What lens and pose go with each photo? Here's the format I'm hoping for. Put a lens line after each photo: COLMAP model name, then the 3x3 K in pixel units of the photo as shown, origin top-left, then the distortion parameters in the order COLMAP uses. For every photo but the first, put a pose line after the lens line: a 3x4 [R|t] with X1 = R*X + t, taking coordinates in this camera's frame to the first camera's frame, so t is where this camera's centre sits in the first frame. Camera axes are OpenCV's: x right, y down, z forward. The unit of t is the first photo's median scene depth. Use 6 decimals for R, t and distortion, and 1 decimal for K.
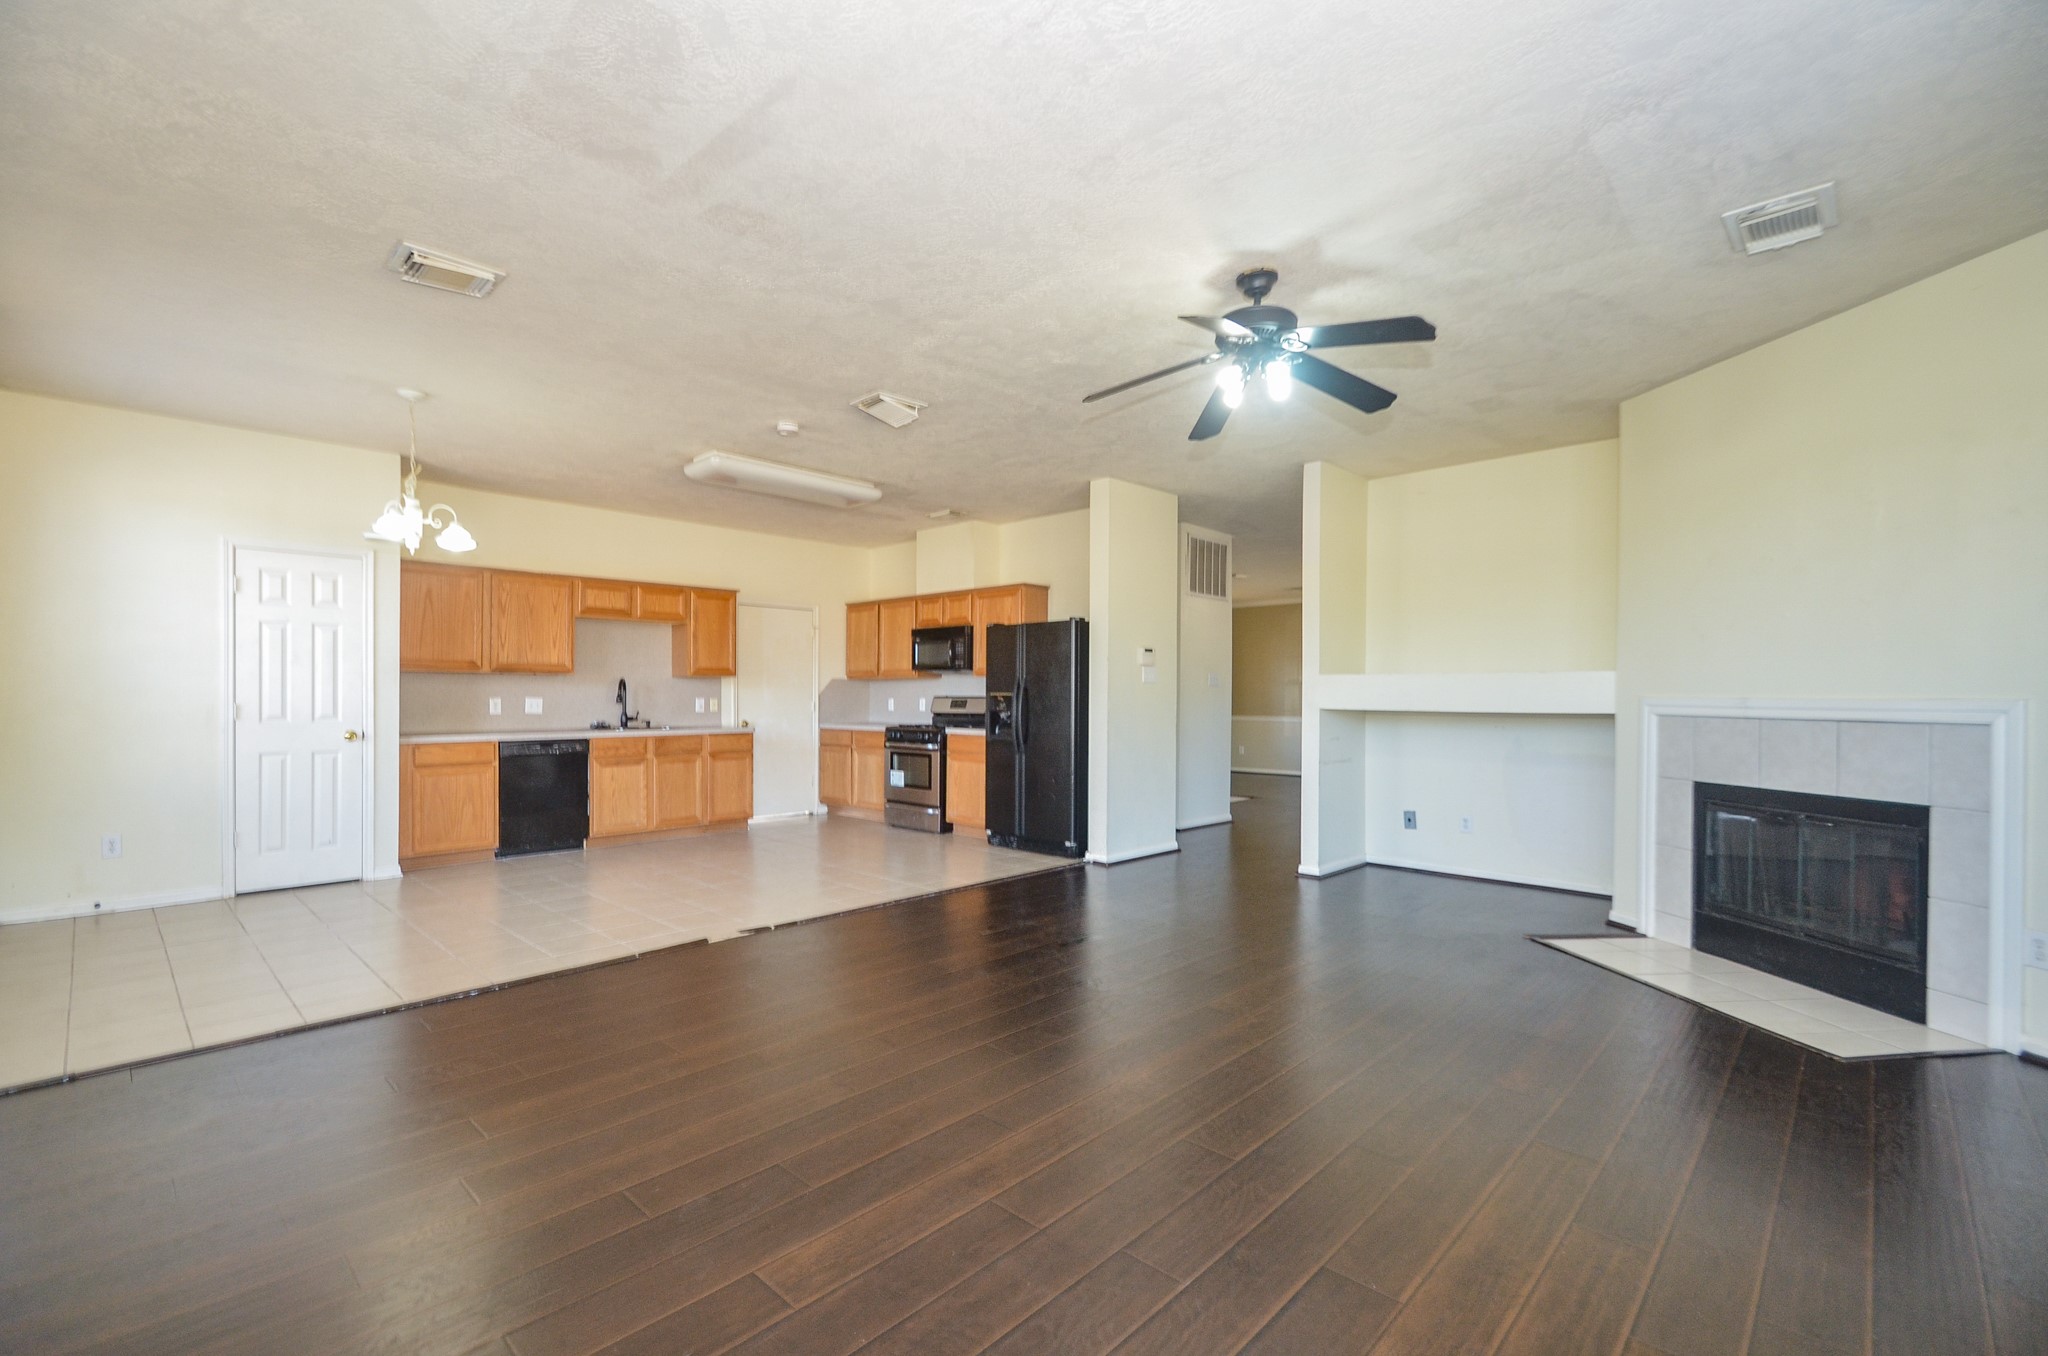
lens RADIAL K [[907.4, 0, 1029.5], [0, 907.4, 694.0], [0, 0, 1]] dist [0.012509, -0.006908]
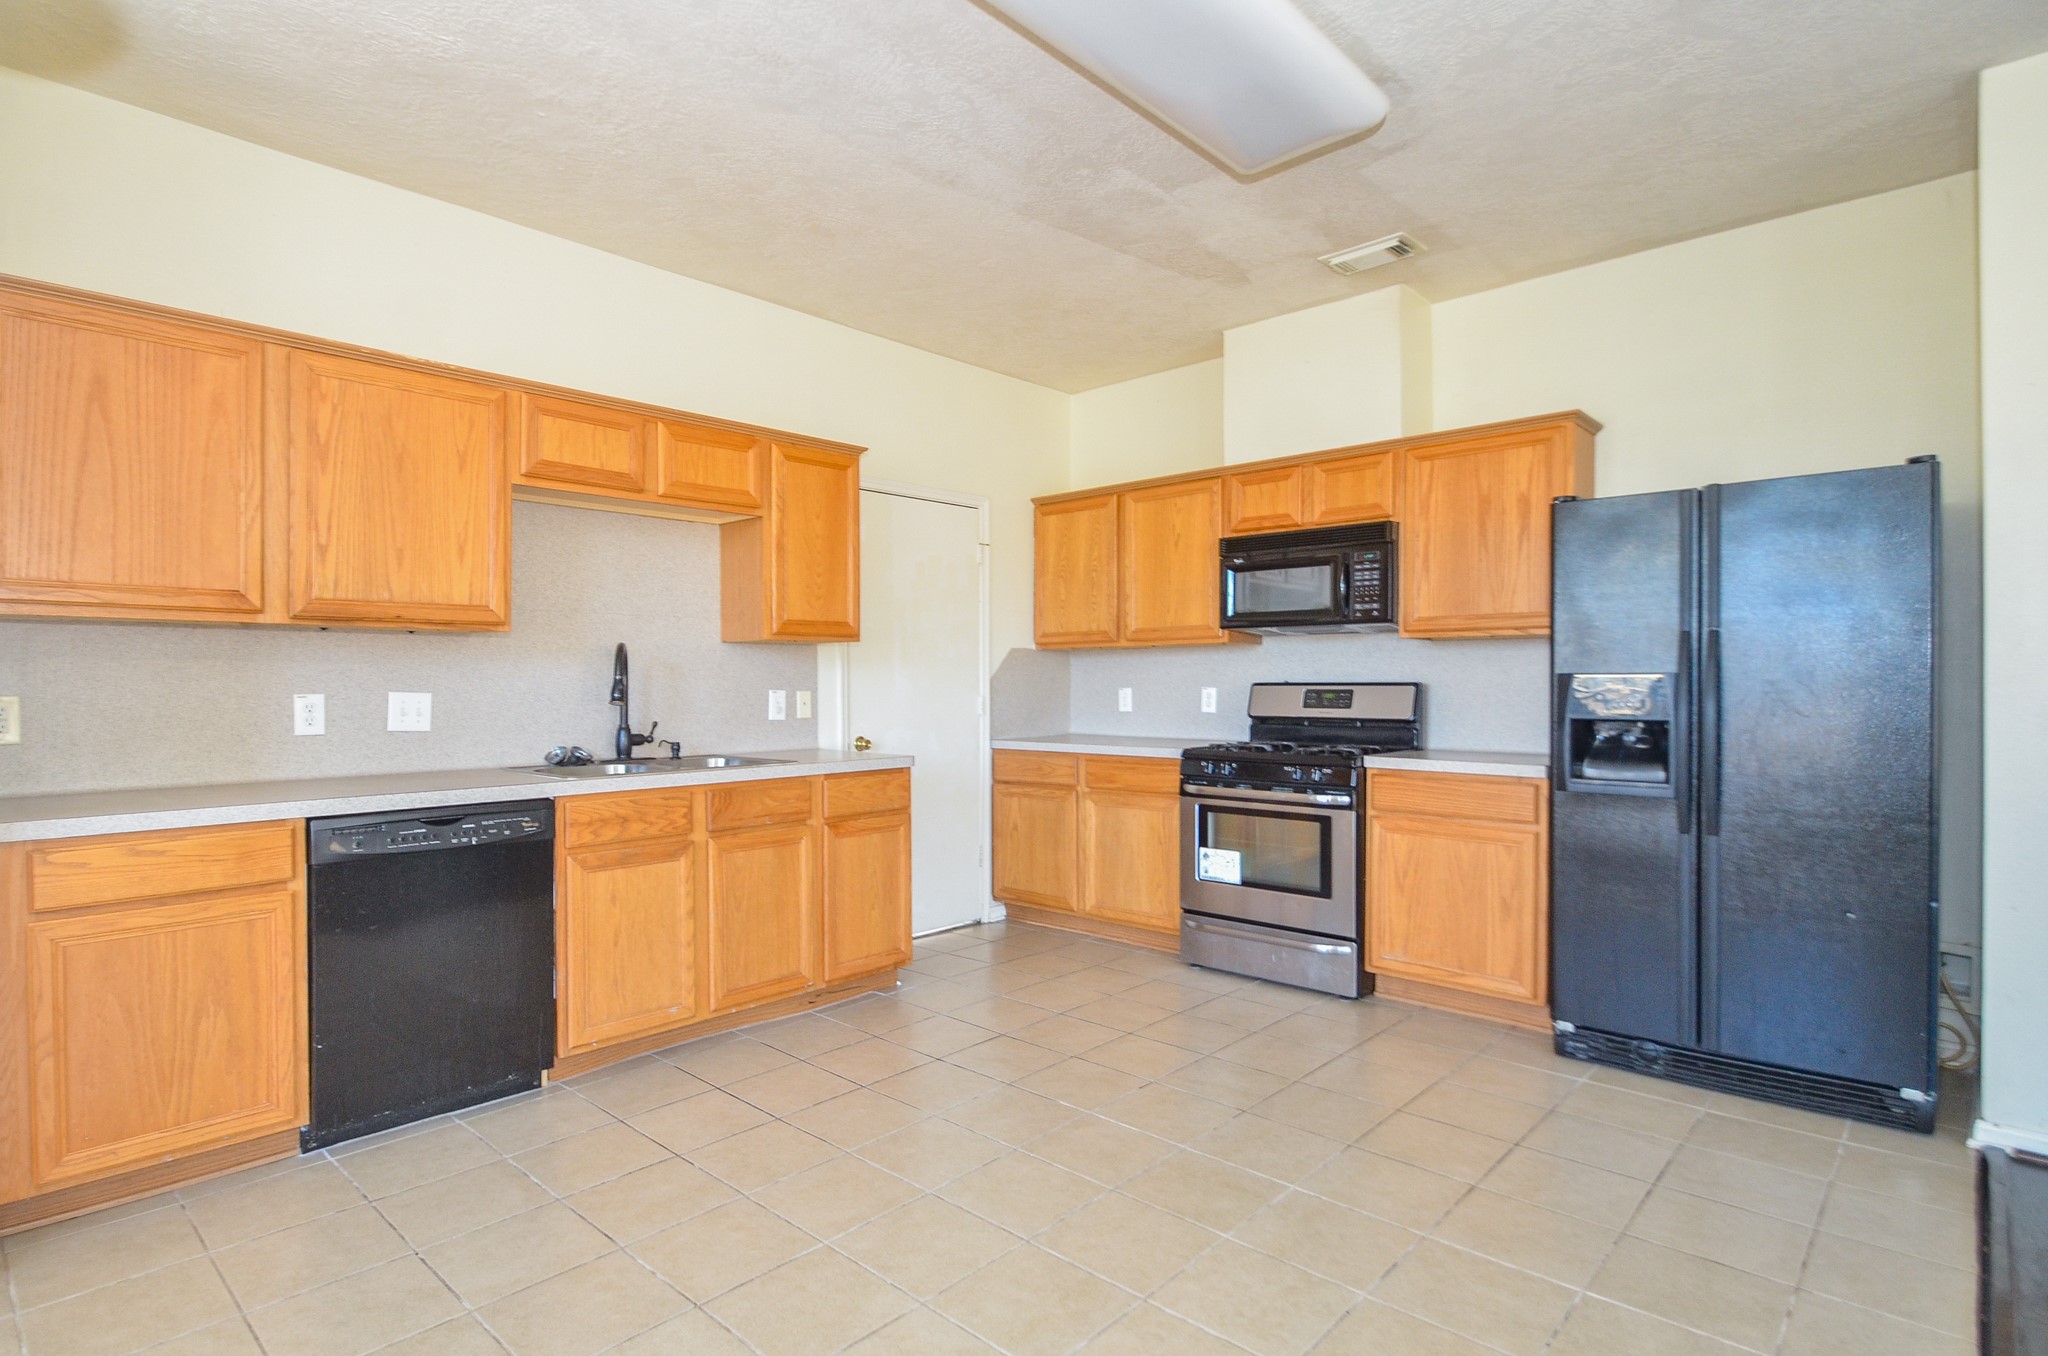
lens RADIAL K [[1079.3, 0, 1013.0], [0, 1079.3, 681.9], [0, 0, 1]] dist [0.003959, -0.001300]
pose [[0.999951, -0.005781, 0.008079, -0.264931], [0.005758, 0.999980, 0.002772, -0.000161], [-0.008095, -0.002725, 0.999964, 0.489862]]
